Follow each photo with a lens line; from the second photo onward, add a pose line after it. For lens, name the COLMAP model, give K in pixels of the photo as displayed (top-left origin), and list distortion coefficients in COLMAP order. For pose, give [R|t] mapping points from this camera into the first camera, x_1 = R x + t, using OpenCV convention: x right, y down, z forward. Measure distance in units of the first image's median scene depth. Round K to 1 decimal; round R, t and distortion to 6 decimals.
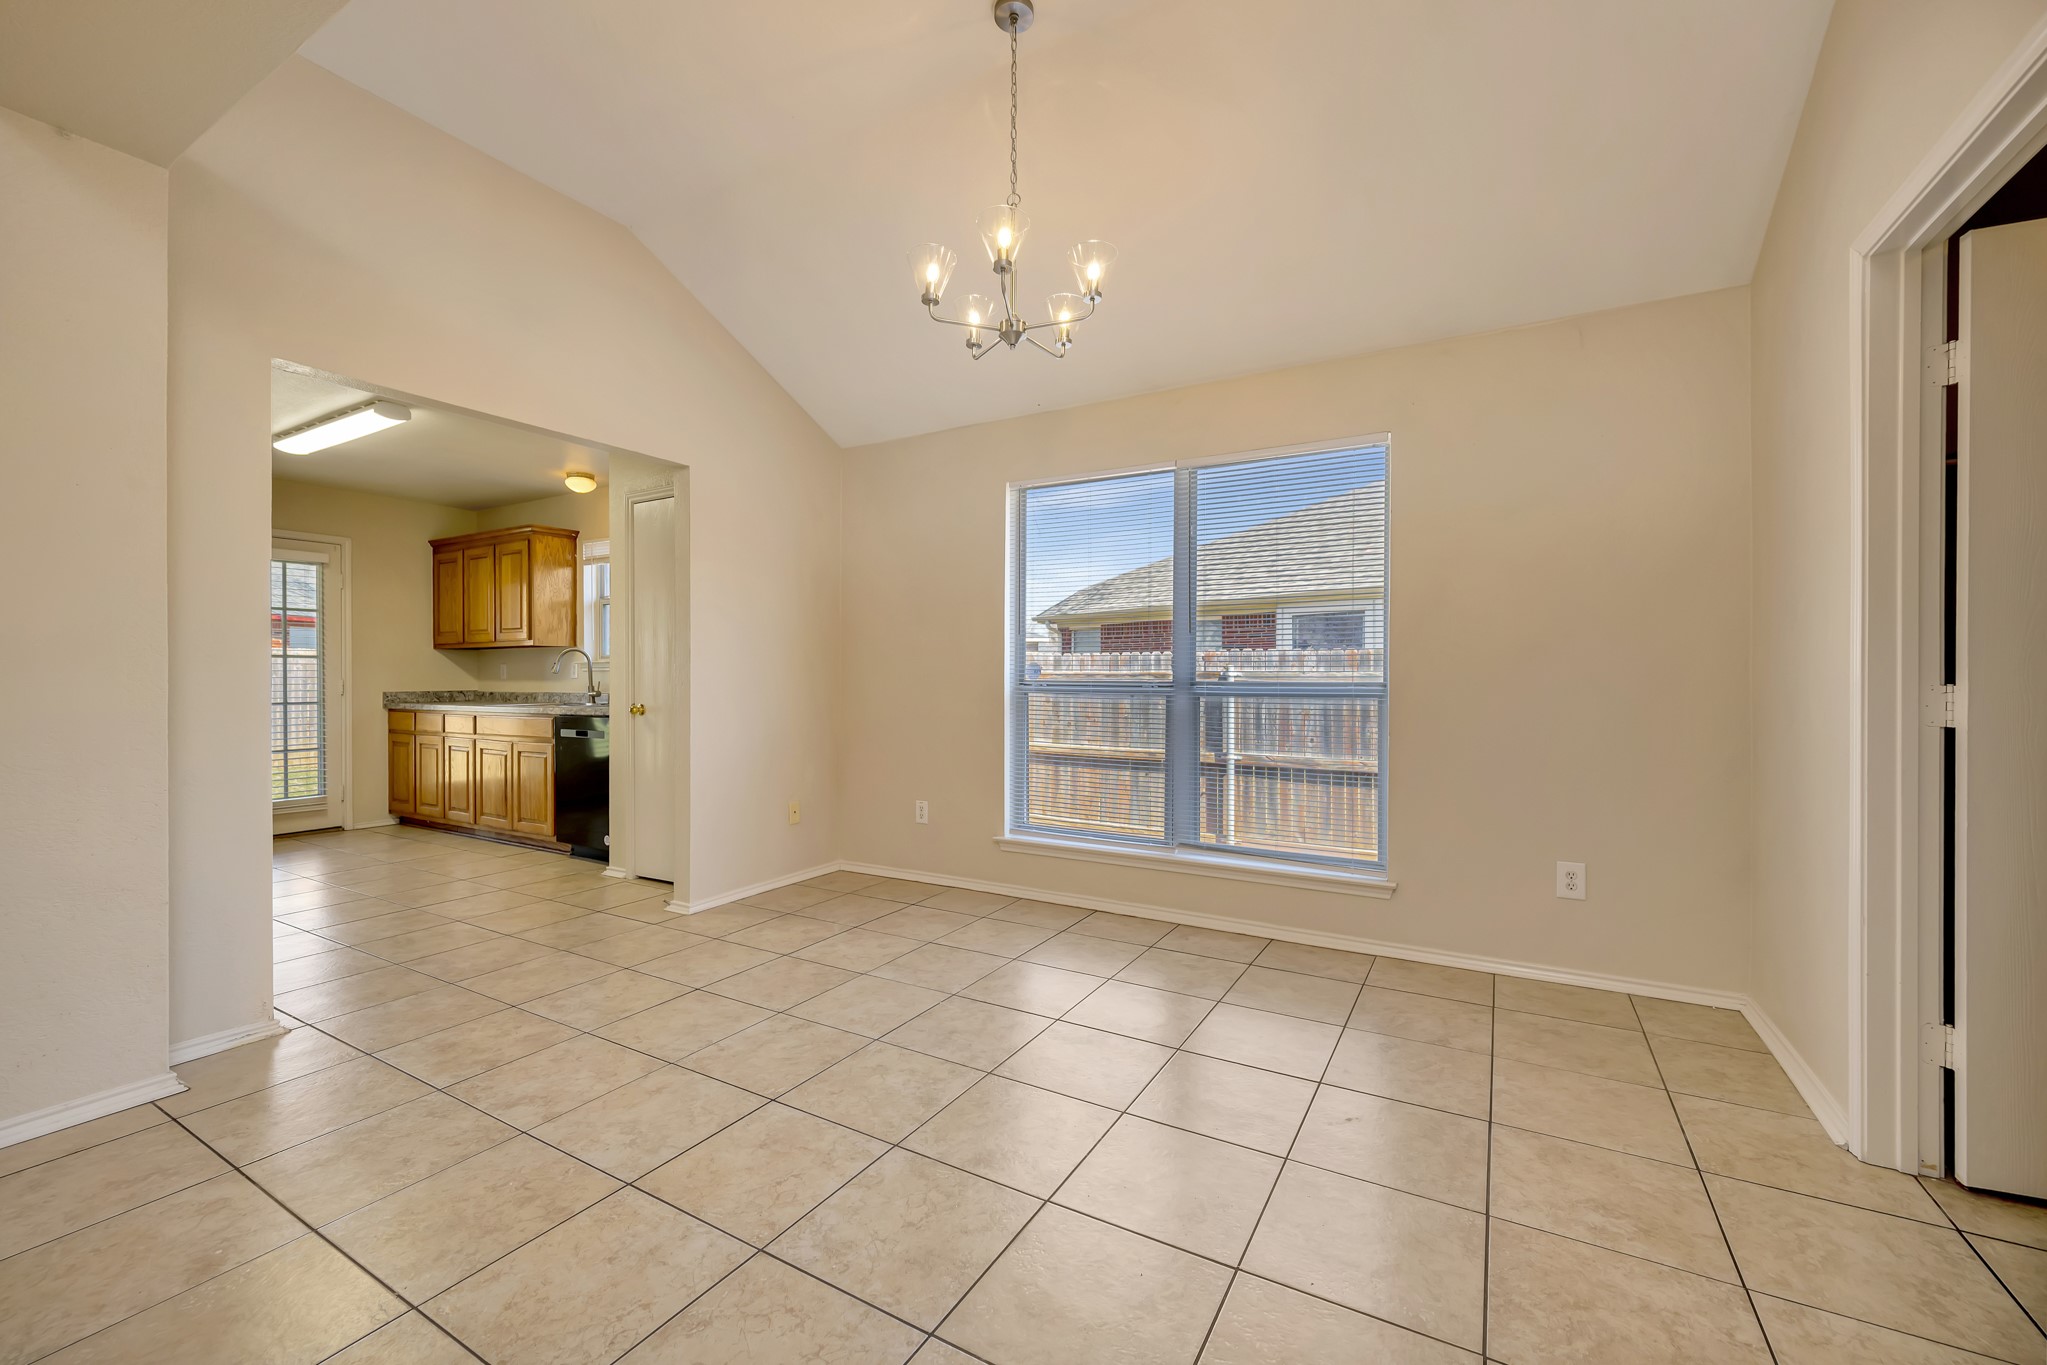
lens RADIAL K [[817.3, 0, 1036.9], [0, 817.3, 677.5], [0, 0, 1]] dist [-0.000160, -0.000292]
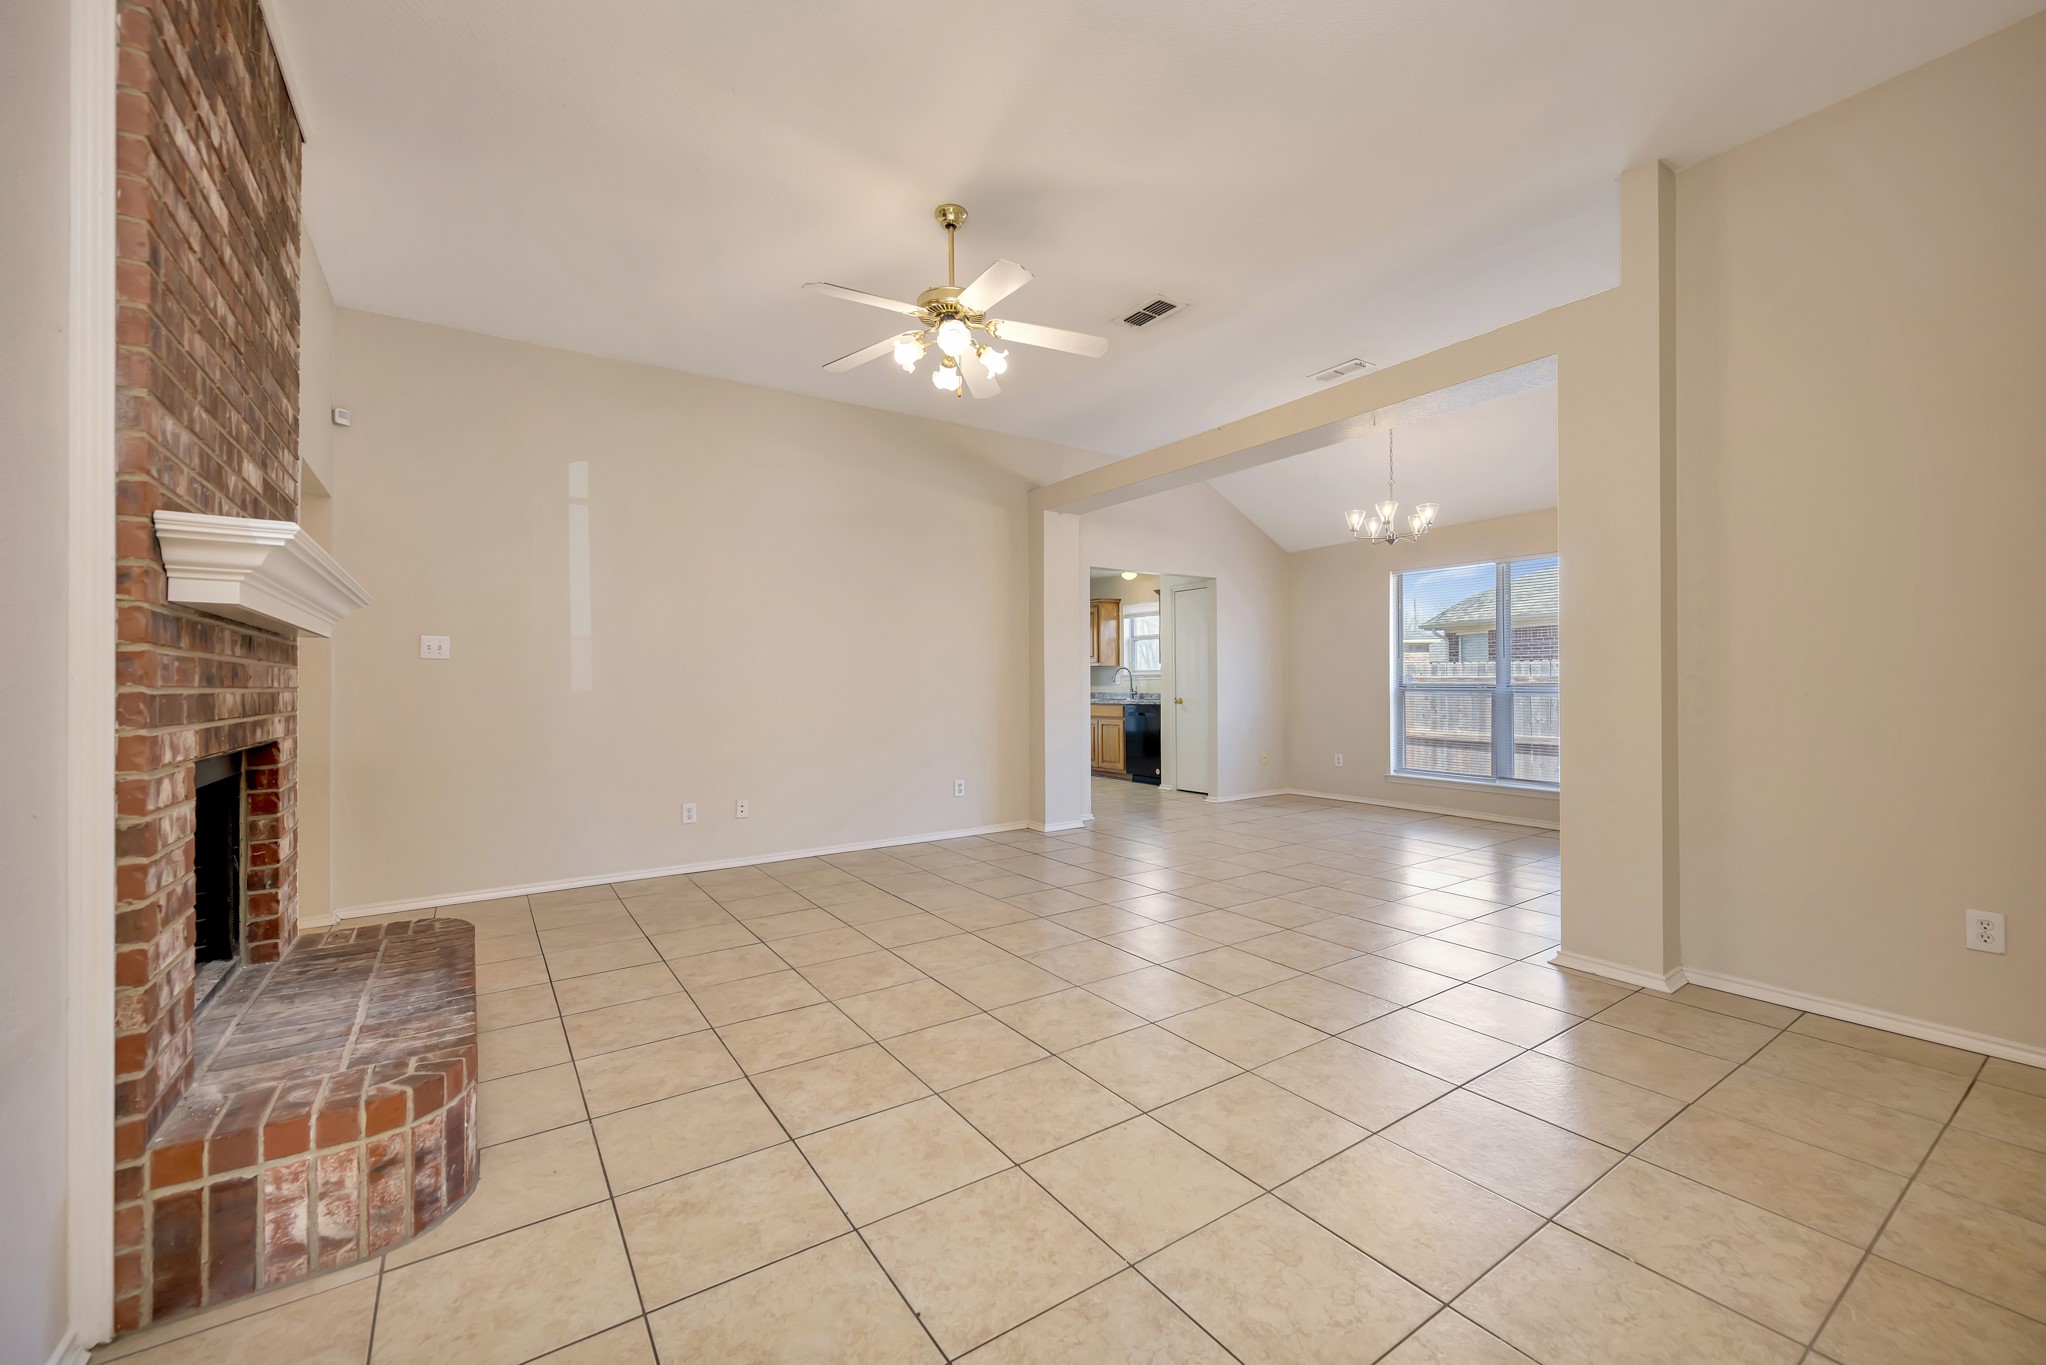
lens RADIAL K [[816.9, 0, 1036.4], [0, 816.9, 677.5], [0, 0, 1]] dist [-0.000160, -0.000292]
pose [[0.899940, -0.009878, -0.435903, 0.040382], [0.008736, 0.999951, -0.004625, -0.009065], [0.435927, 0.000355, 0.899982, -0.861329]]
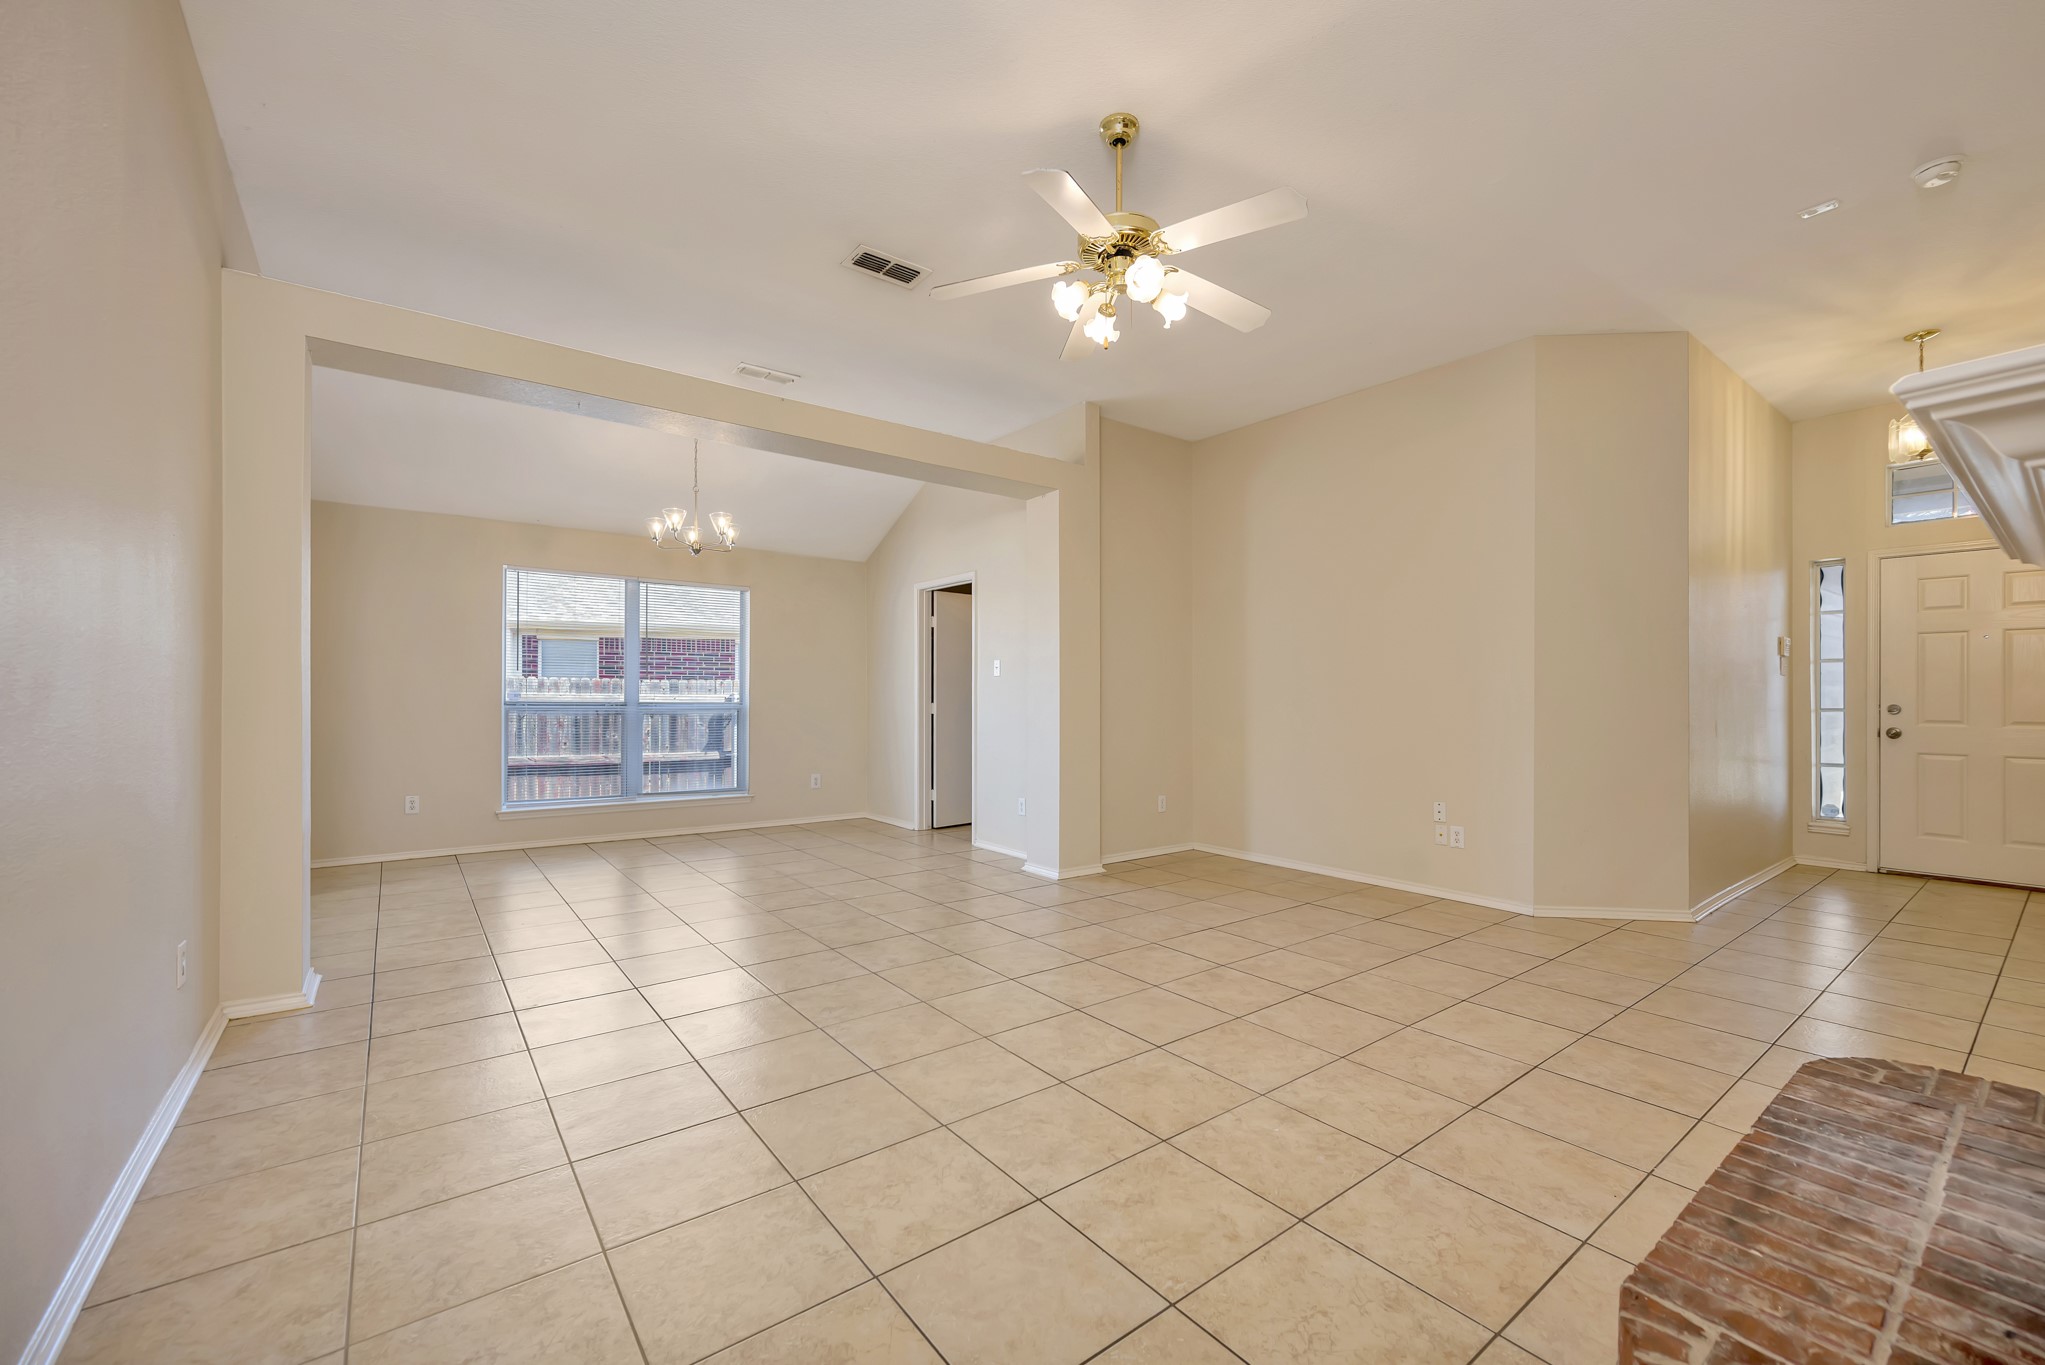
lens RADIAL K [[826.7, 0, 1024.2], [0, 826.7, 697.6], [0, 0, 1]] dist [-0.001525, 0.000467]
pose [[0.391904, 0.001683, 0.920005, -0.971519], [-0.004005, 0.999992, -0.000124, -0.007021], [-0.919998, -0.003636, 0.391907, -0.396115]]
